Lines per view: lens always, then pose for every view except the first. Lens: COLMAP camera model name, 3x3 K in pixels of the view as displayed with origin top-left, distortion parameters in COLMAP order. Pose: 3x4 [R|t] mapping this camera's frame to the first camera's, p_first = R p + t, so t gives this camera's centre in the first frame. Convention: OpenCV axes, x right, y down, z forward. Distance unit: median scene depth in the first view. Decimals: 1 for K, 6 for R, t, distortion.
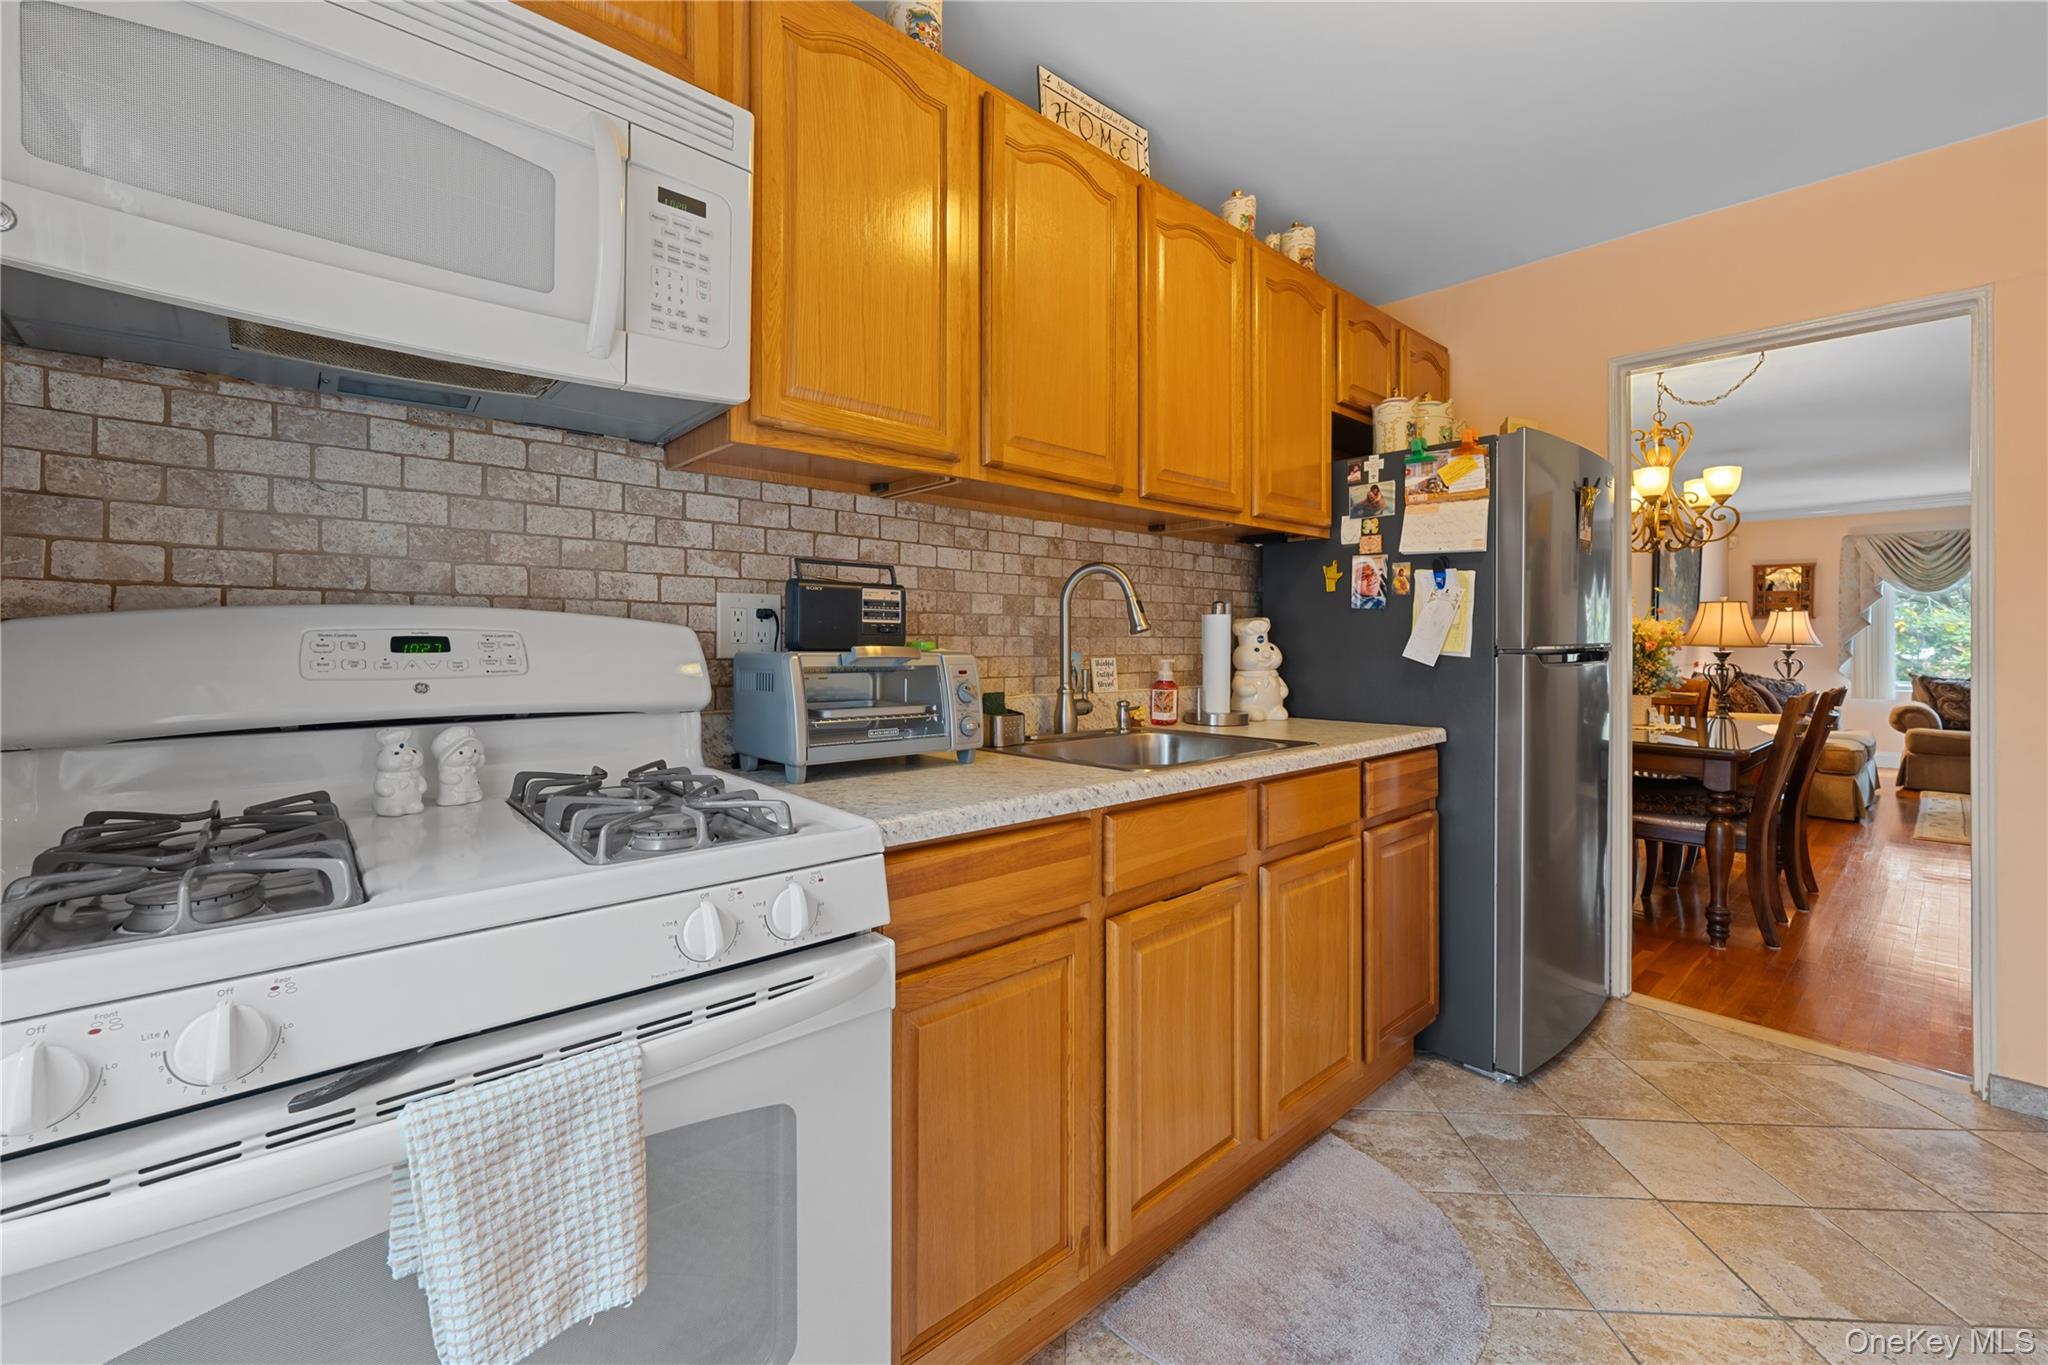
lens RADIAL K [[837.7, 0, 1047.3], [0, 837.7, 648.1], [0, 0, 1]] dist [0.001486, 0.000060]
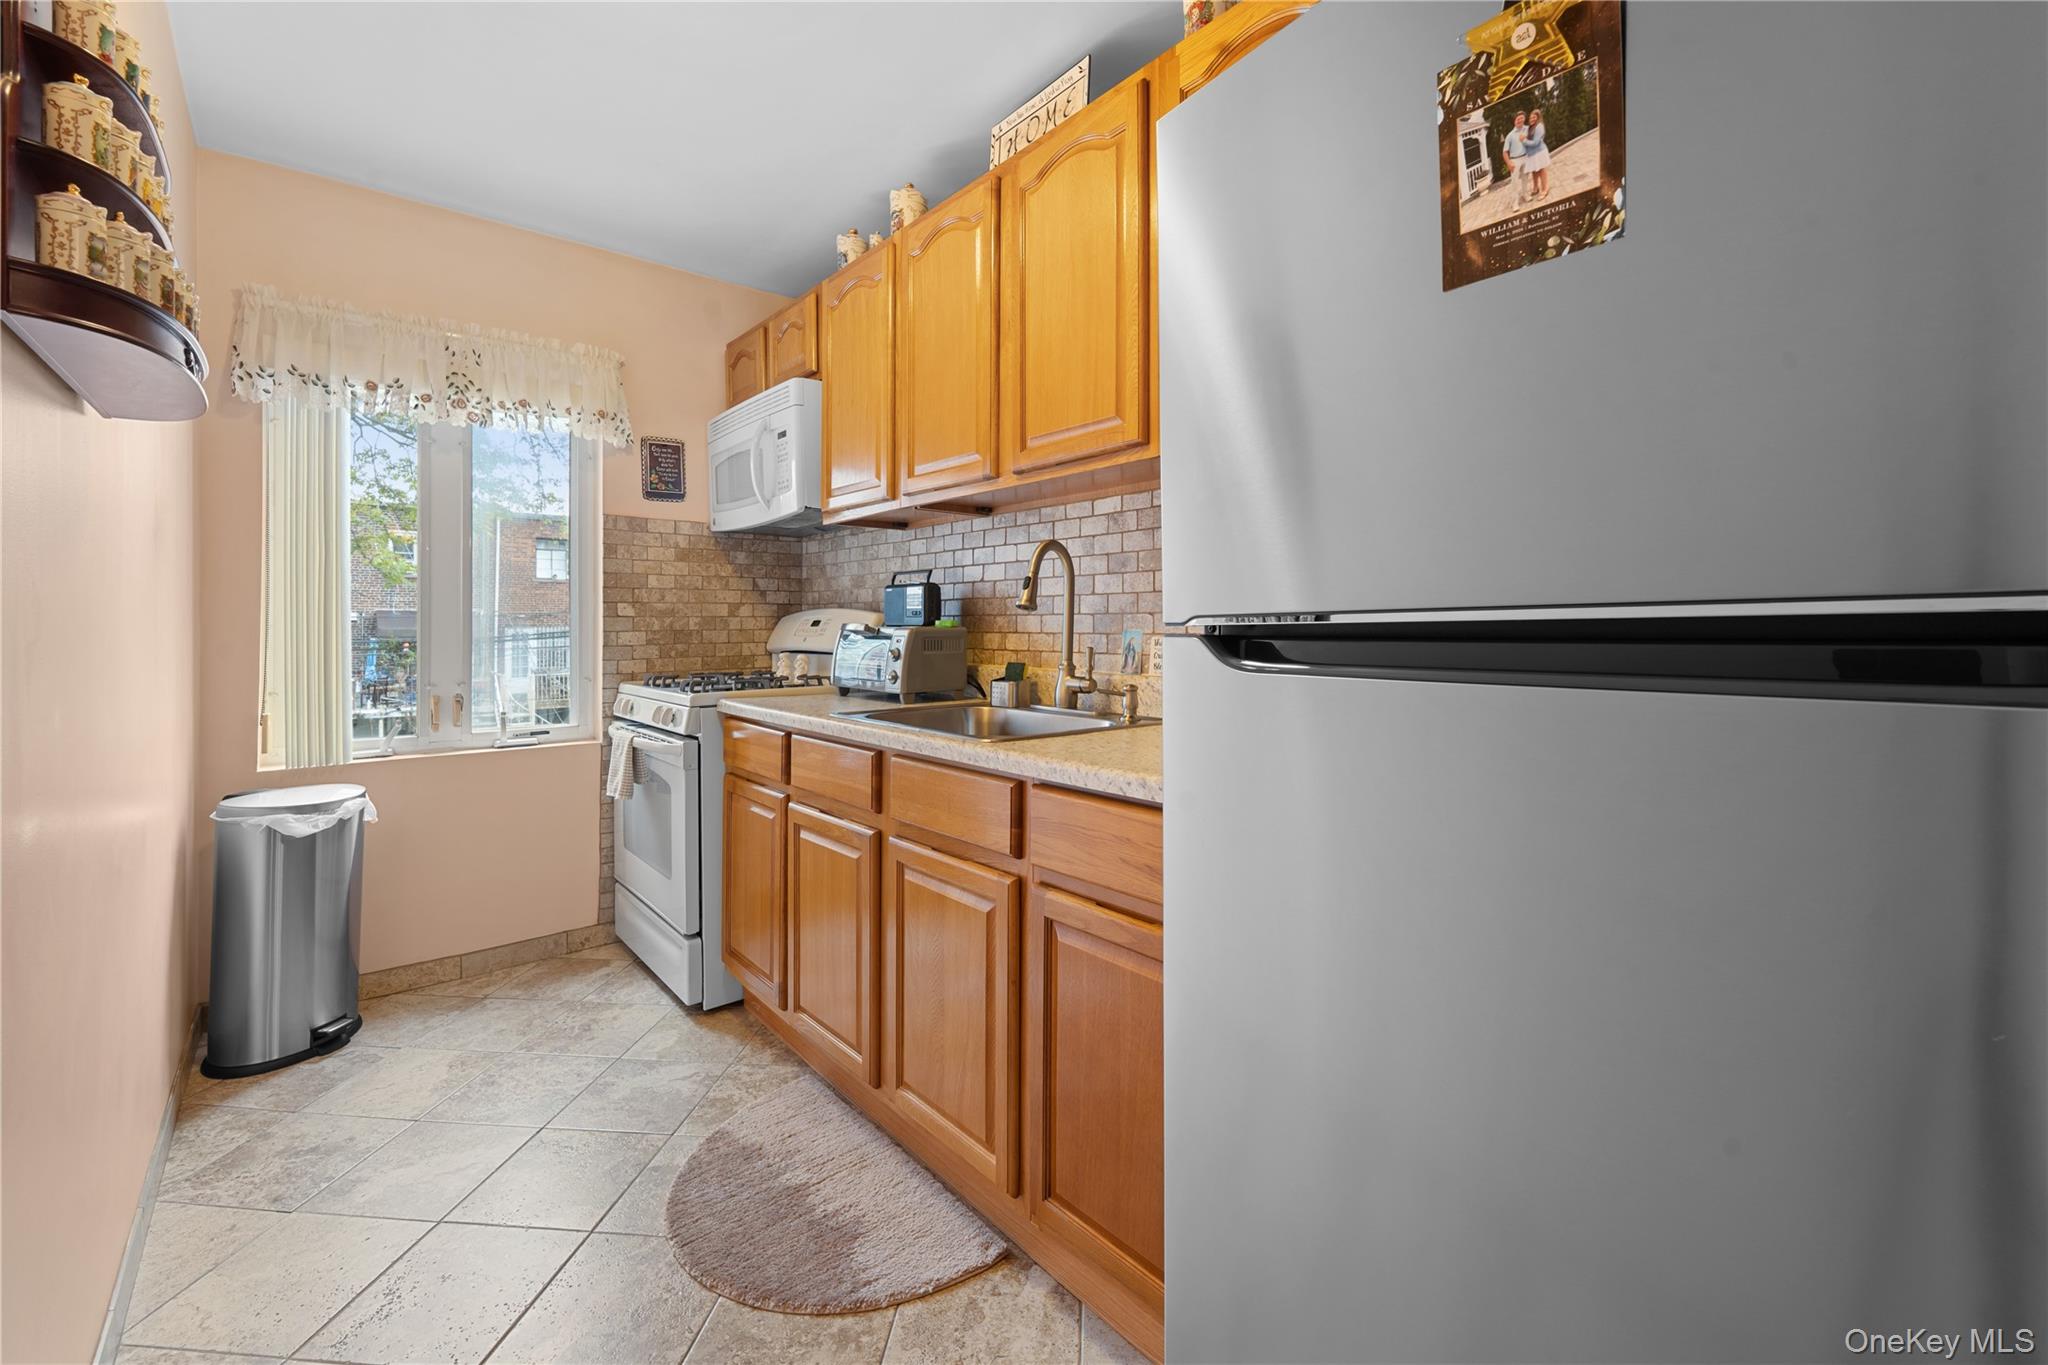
lens RADIAL K [[837.7, 0, 1036.0], [0, 837.7, 617.9], [0, 0, 1]] dist [0.001486, 0.000060]
pose [[-0.029597, -0.009060, -0.999521, 1.274687], [-0.000677, 0.999959, -0.009044, 0.002067], [0.999562, 0.000409, -0.029602, 1.194047]]
